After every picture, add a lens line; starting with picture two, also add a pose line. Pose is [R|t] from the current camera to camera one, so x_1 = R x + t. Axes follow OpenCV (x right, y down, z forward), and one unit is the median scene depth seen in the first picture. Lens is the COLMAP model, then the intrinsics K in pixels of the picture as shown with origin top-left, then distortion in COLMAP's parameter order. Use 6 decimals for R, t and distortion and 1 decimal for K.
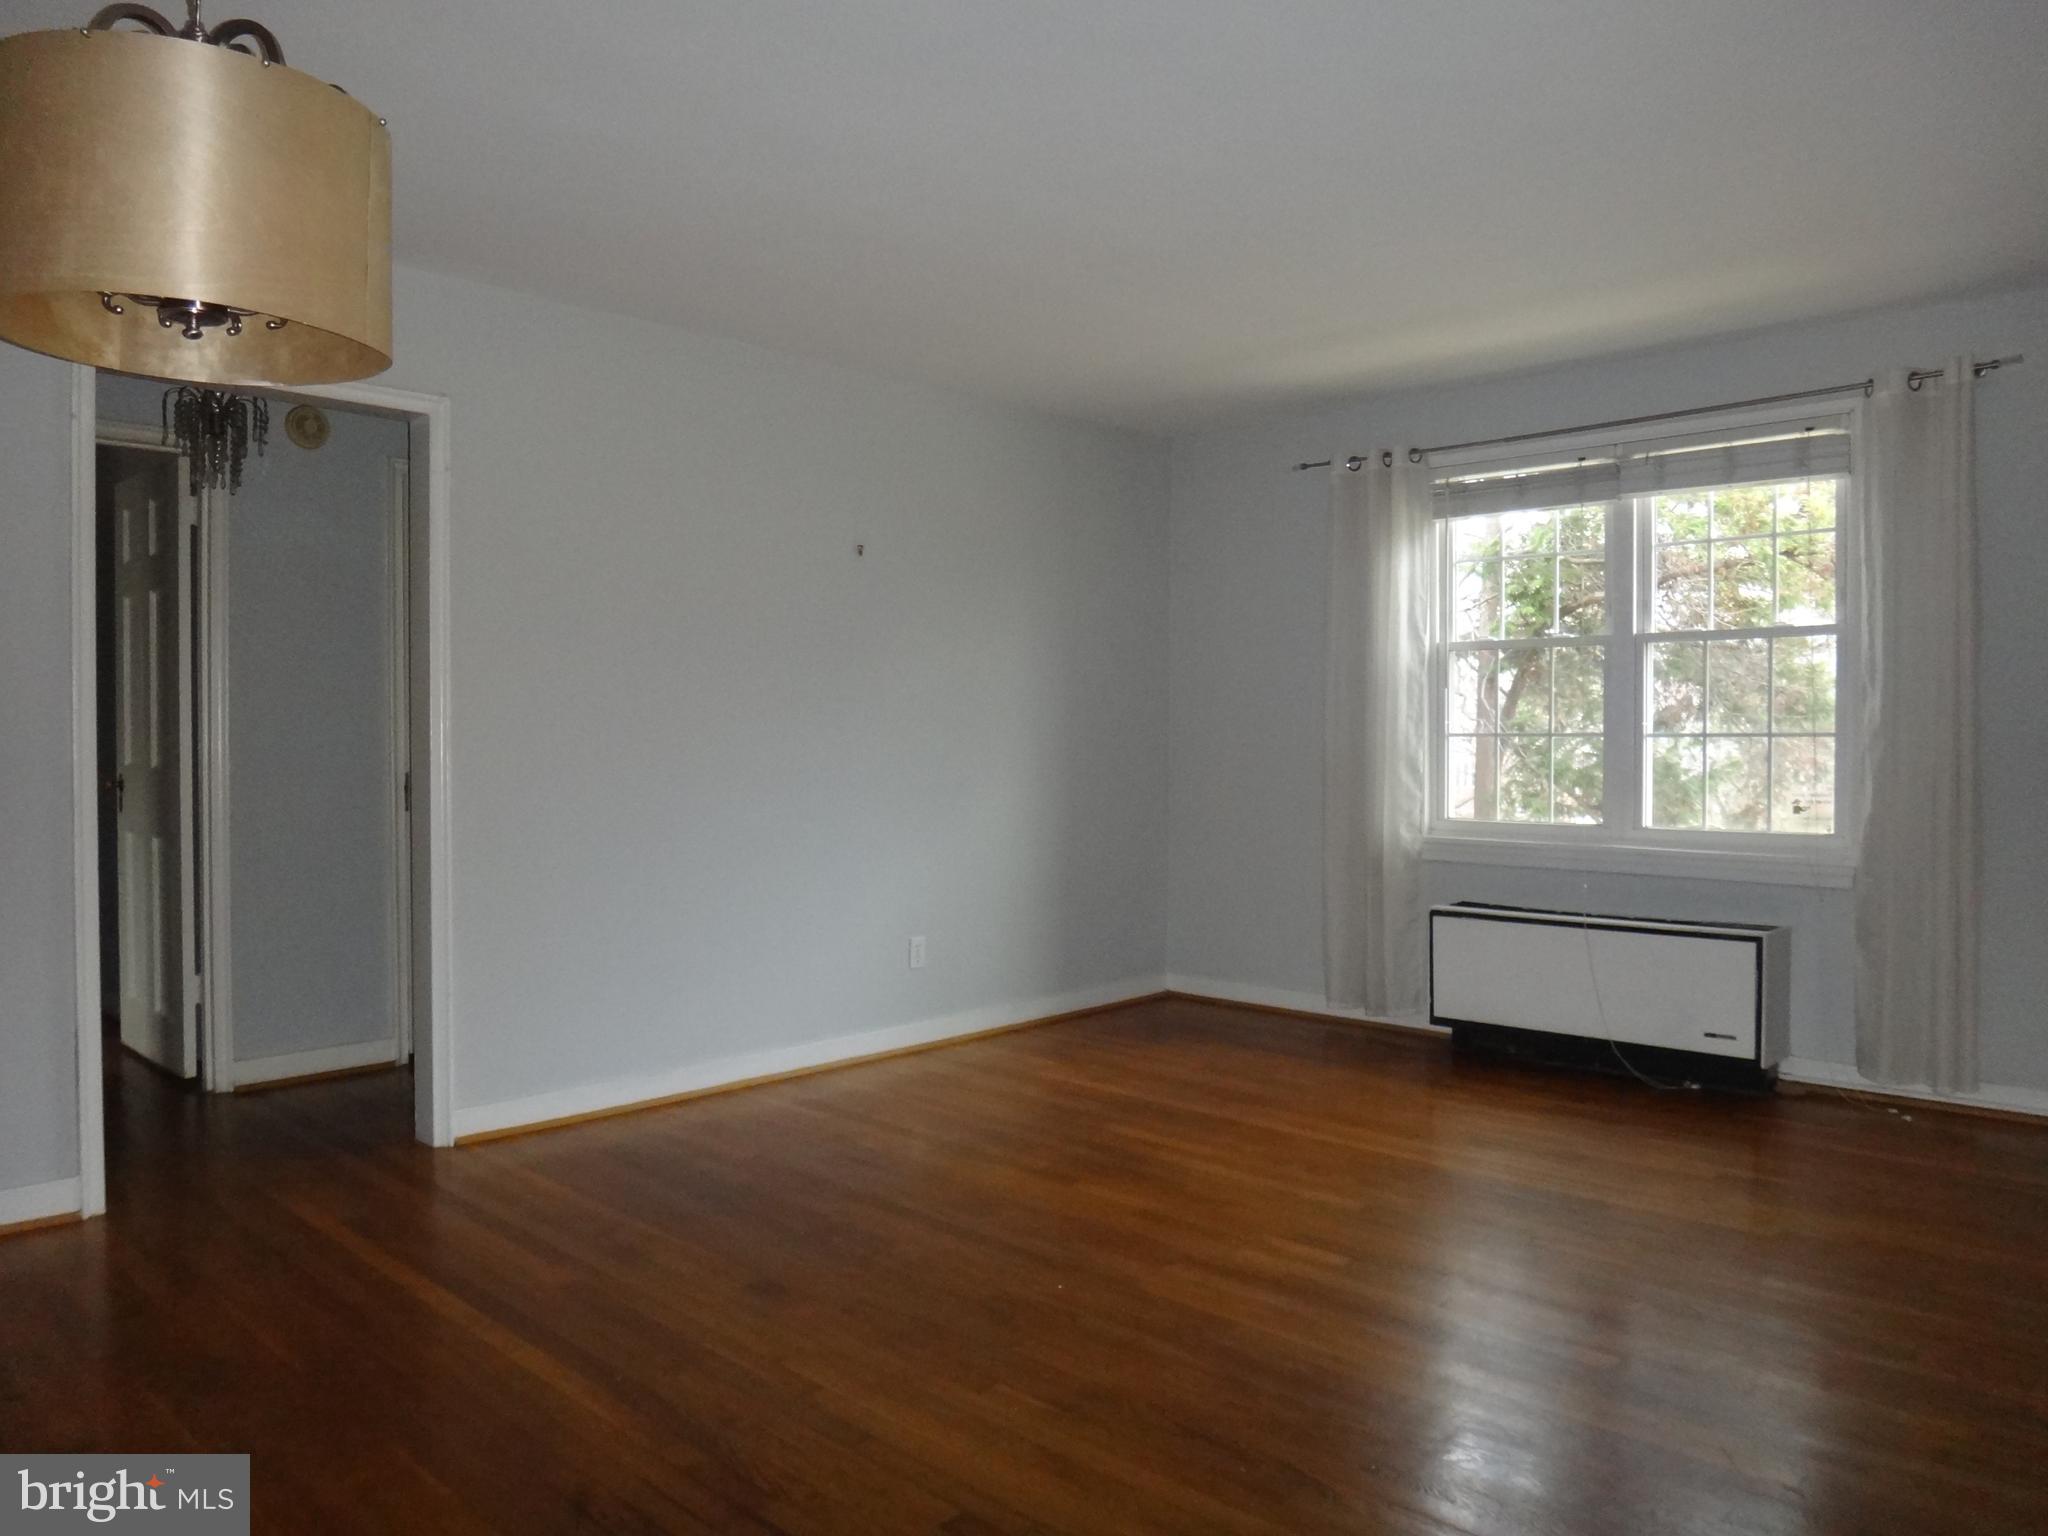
lens RADIAL K [[1443.7, 0, 1024.0], [0, 1443.7, 768.0], [0, 0, 1]] dist [-0.024579, 0.001094]
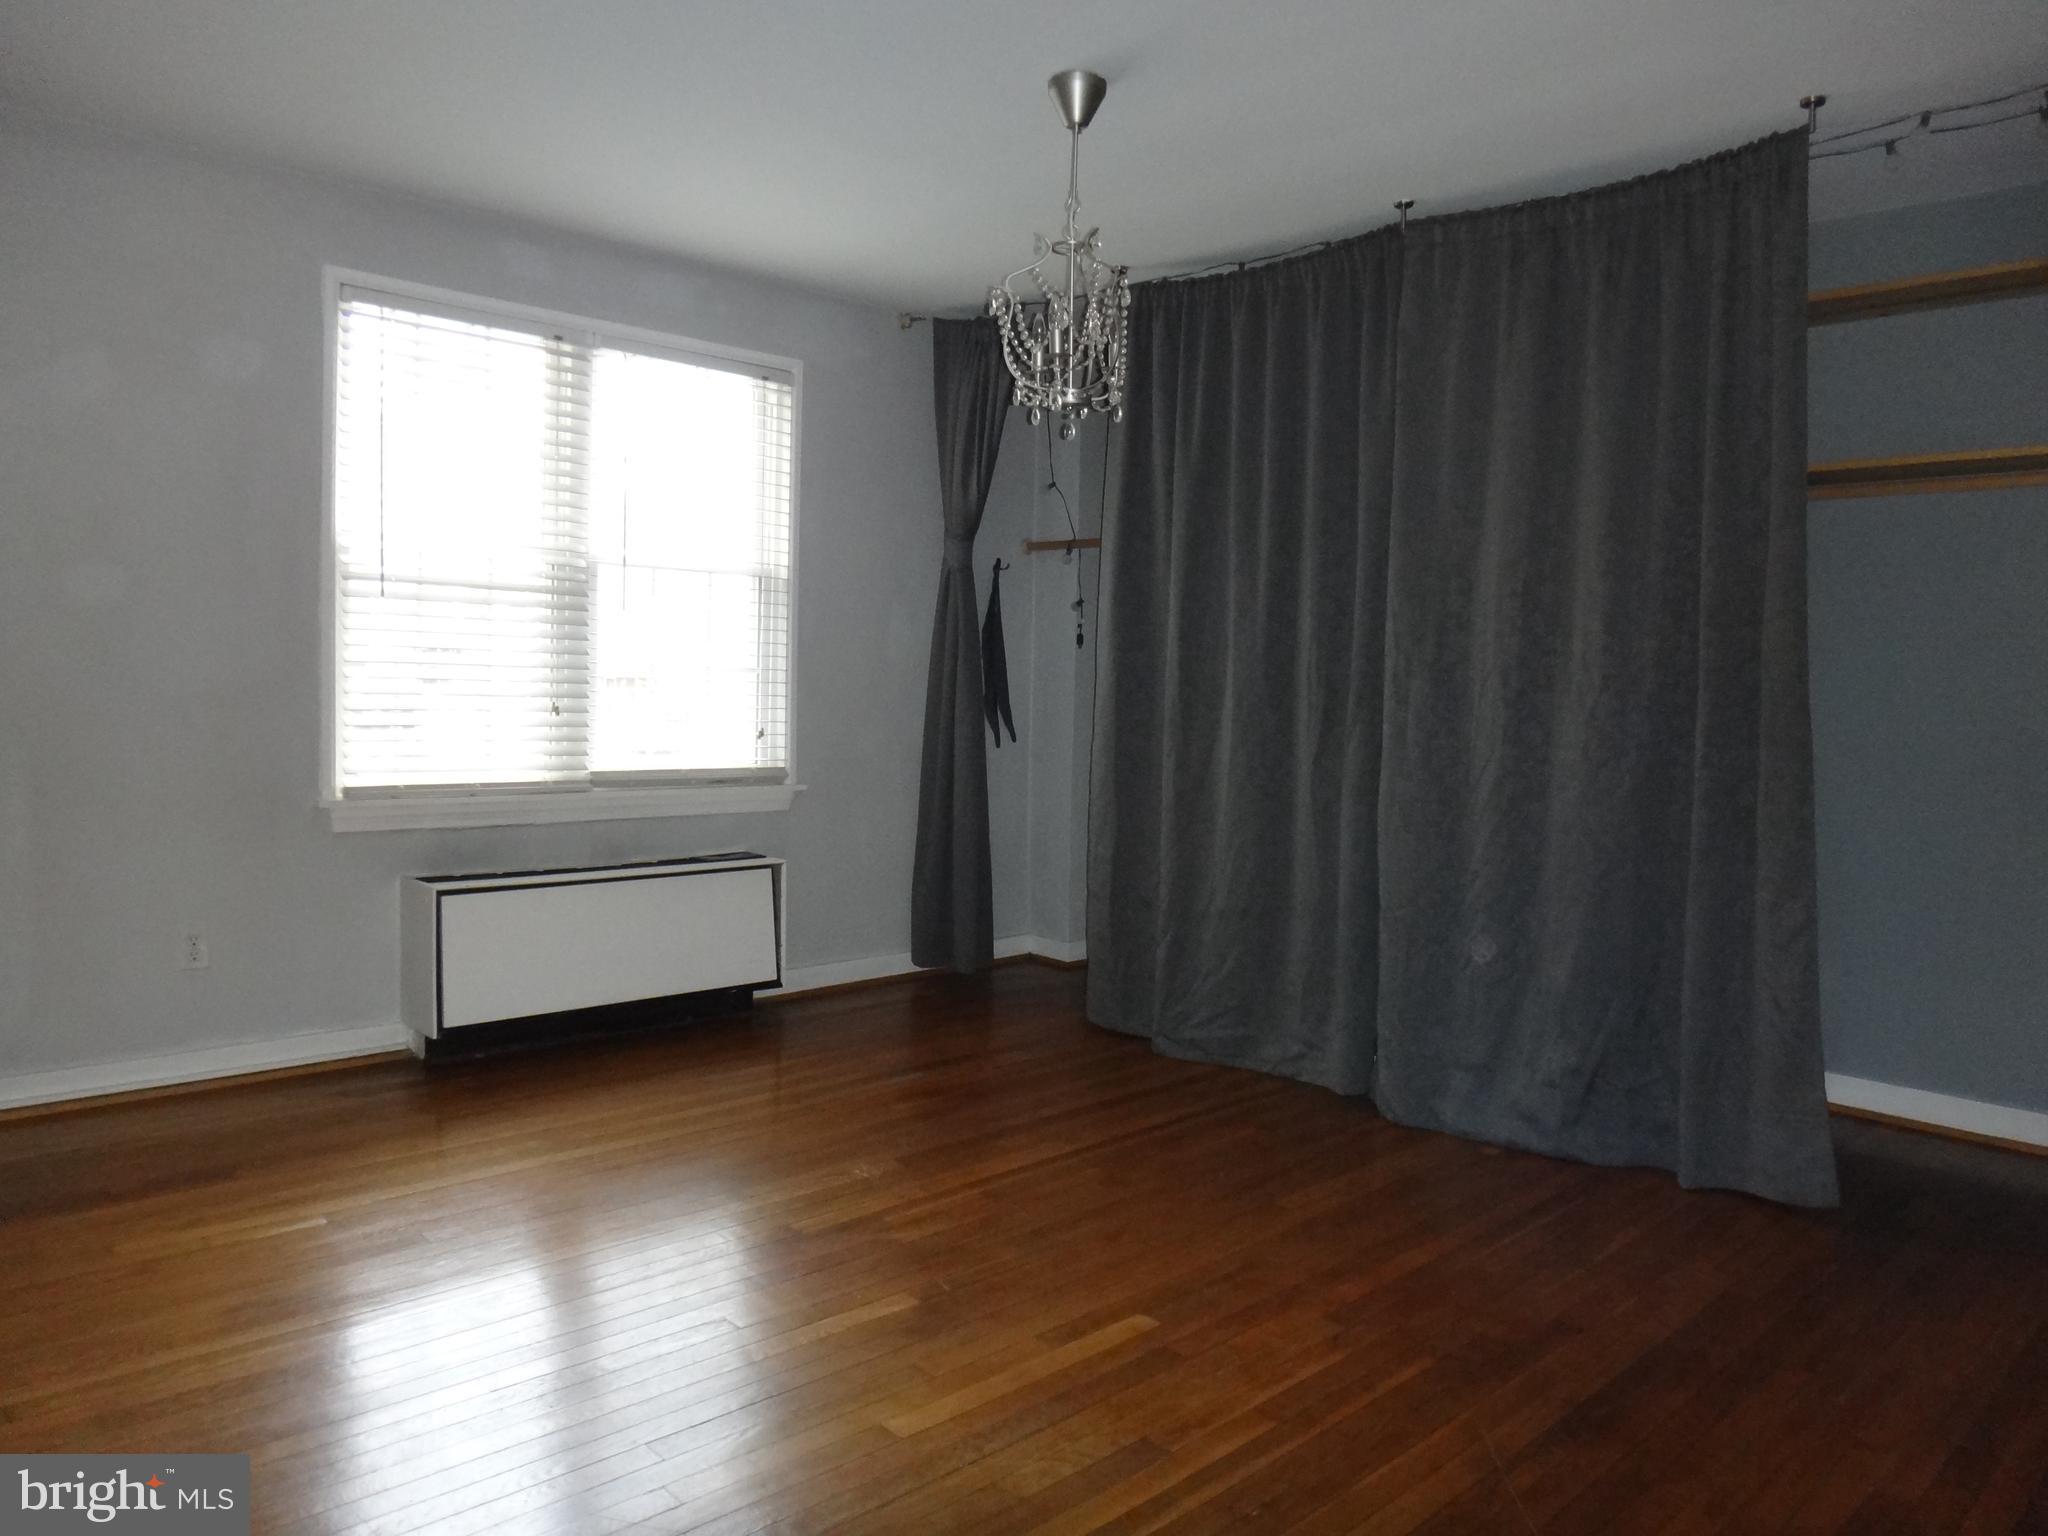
lens RADIAL K [[1443.7, 0, 1024.0], [0, 1443.7, 768.0], [0, 0, 1]] dist [-0.024579, 0.001094]
pose [[0.067522, -0.057129, 0.996081, -0.447563], [-0.018525, 0.998115, 0.058502, -0.011623], [-0.997546, -0.022403, 0.066336, 0.687569]]
